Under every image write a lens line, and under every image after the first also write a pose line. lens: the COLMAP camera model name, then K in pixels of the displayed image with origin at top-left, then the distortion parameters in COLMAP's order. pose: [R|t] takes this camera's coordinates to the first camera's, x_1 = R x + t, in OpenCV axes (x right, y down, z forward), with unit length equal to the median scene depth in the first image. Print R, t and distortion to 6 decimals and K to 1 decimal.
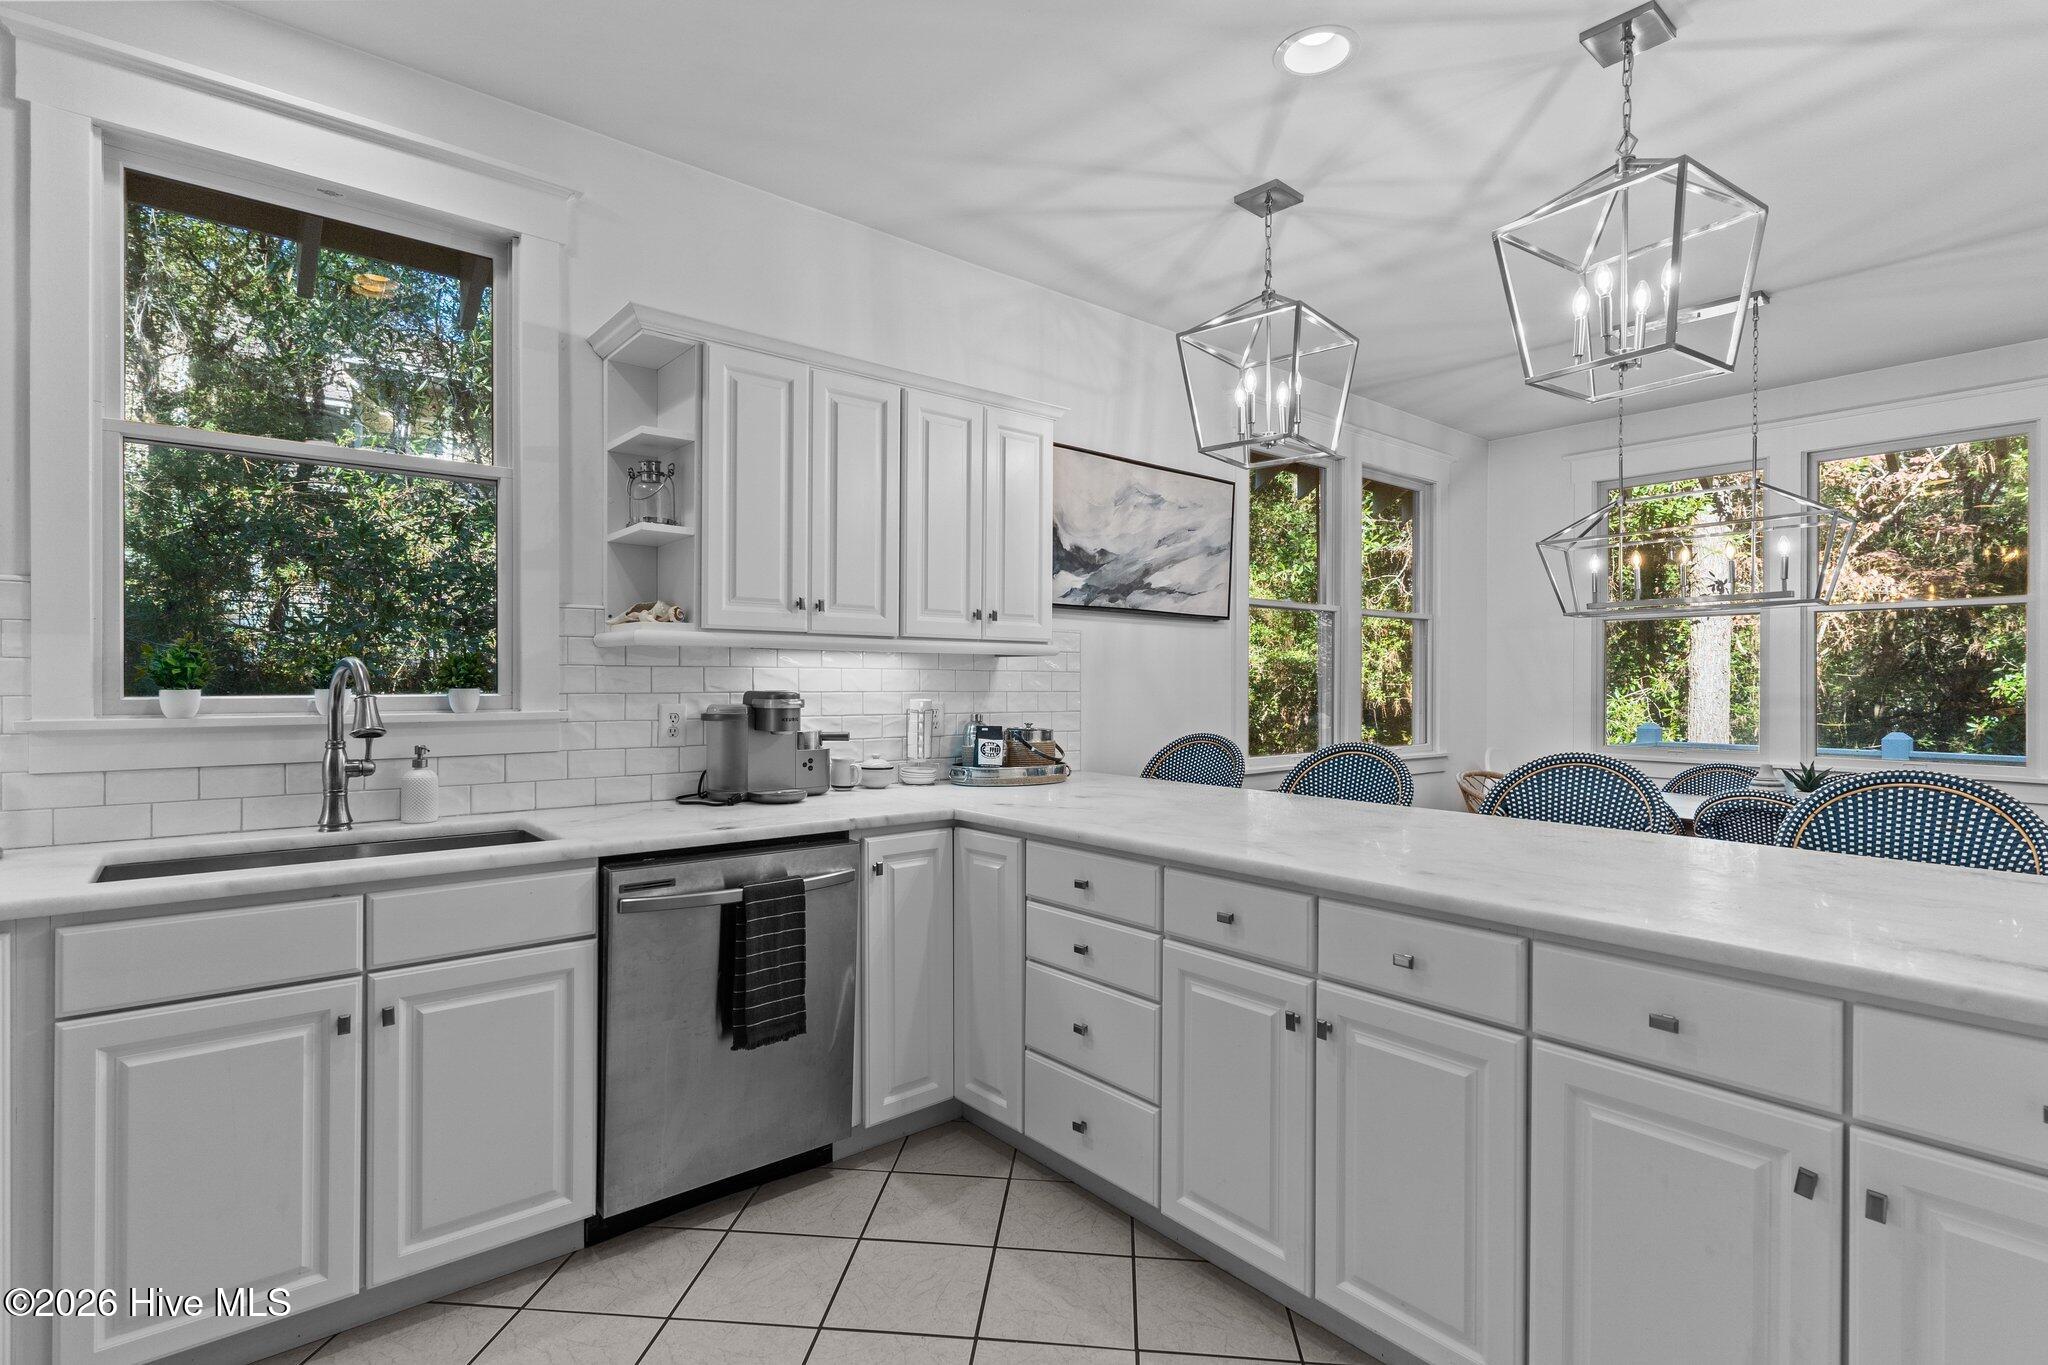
lens RADIAL K [[989.4, 0, 1022.0], [0, 989.4, 677.8], [0, 0, 1]] dist [0.005082, -0.000566]
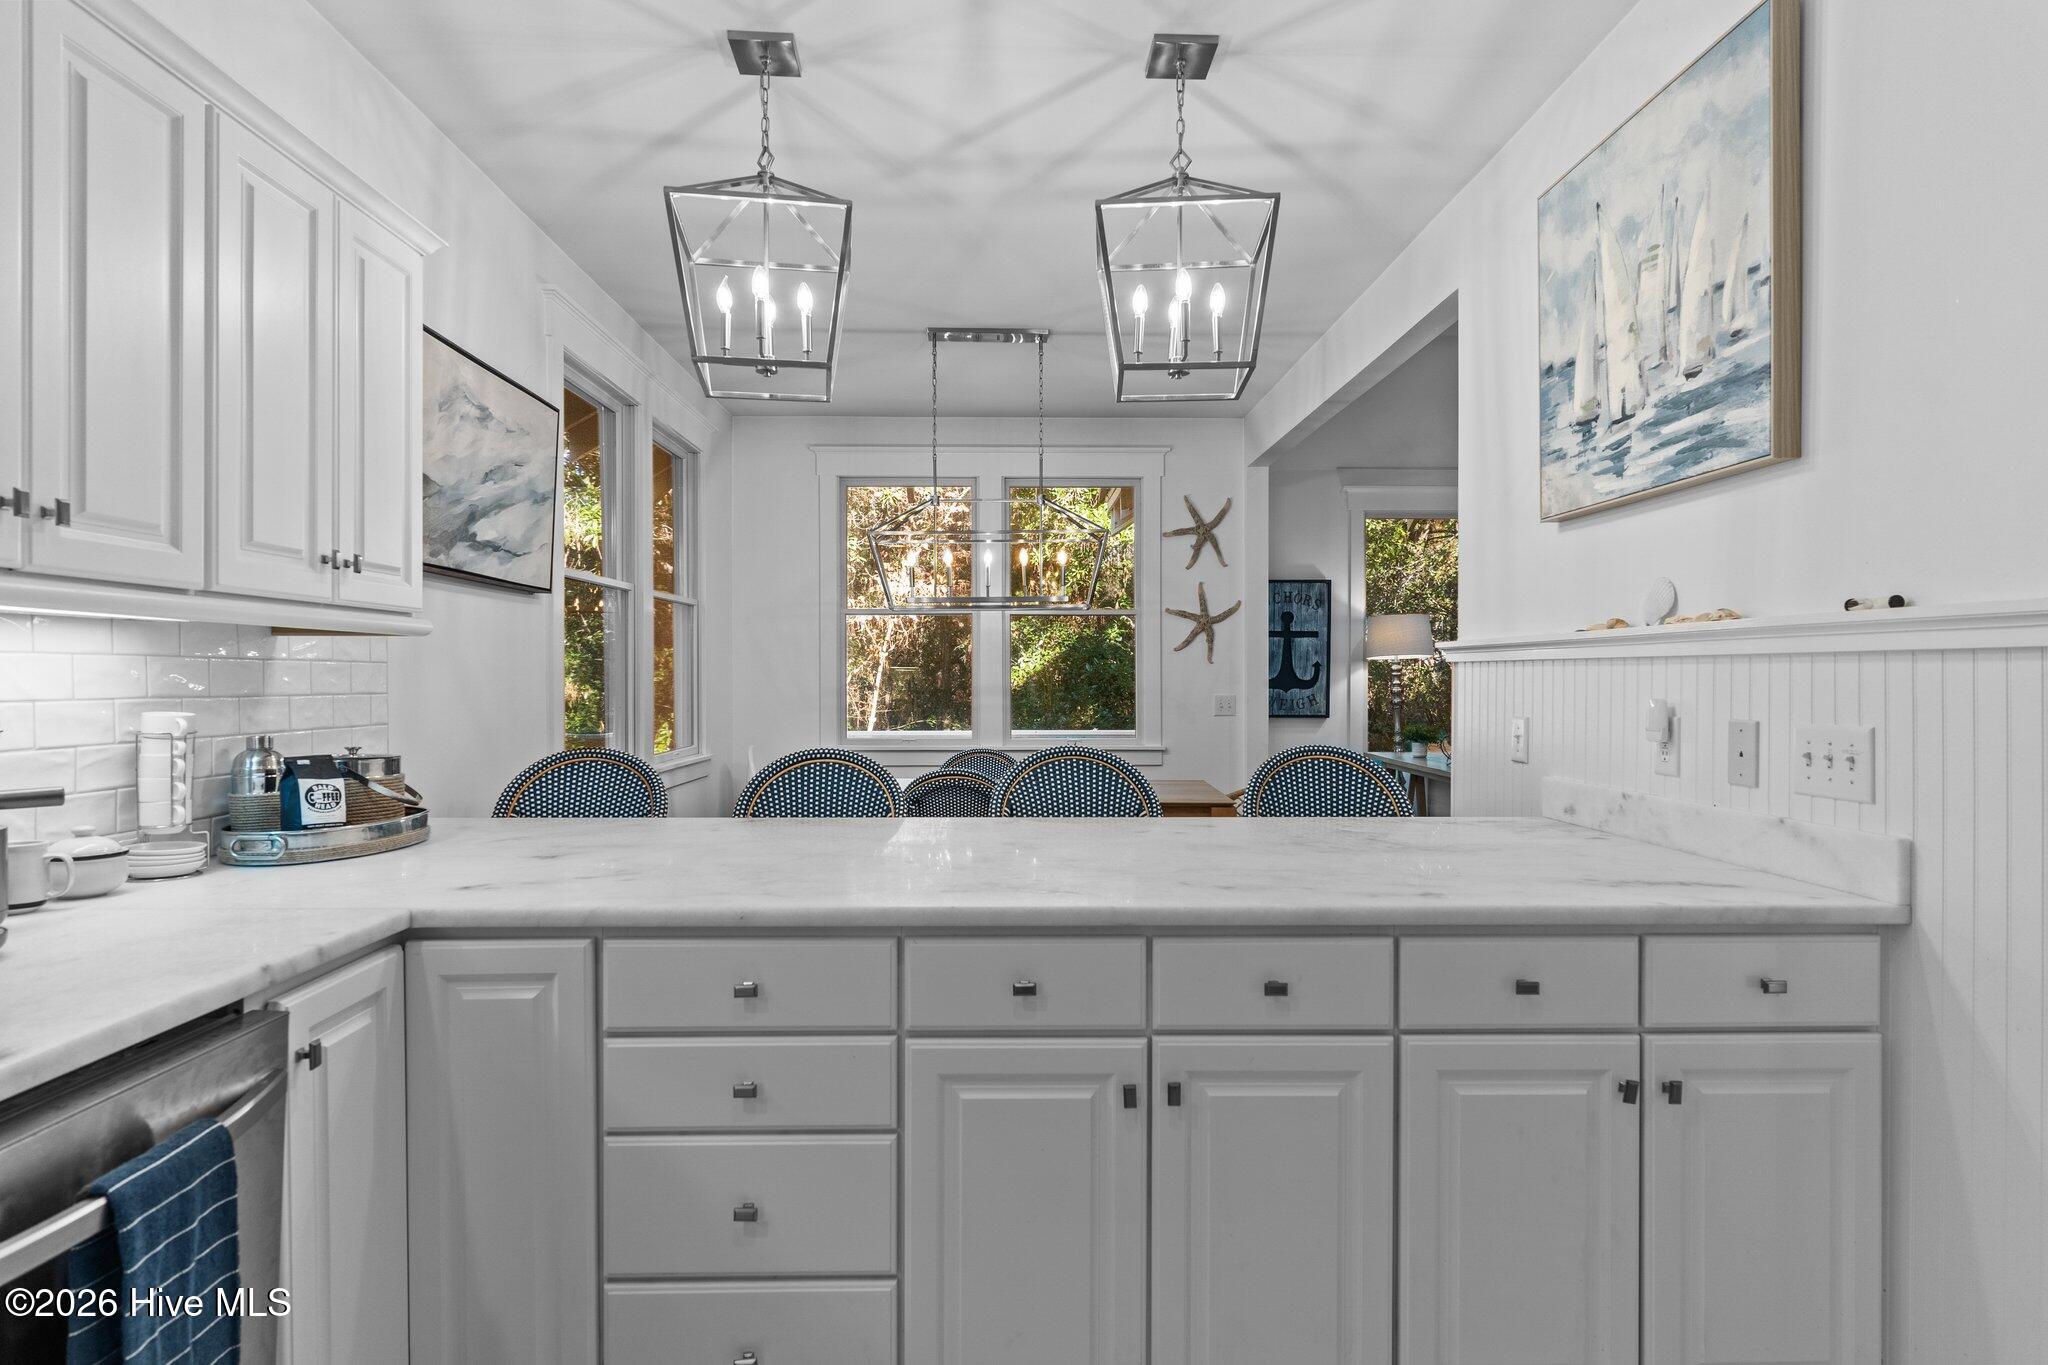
lens RADIAL K [[1059.3, 0, 1024.8], [0, 1059.3, 683.4], [0, 0, 1]] dist [-0.004143, -0.002558]
pose [[0.622708, -0.009255, 0.782399, -0.260008], [-0.000860, 0.999921, 0.012513, -0.001204], [-0.782453, -0.008465, 0.622652, 0.302712]]
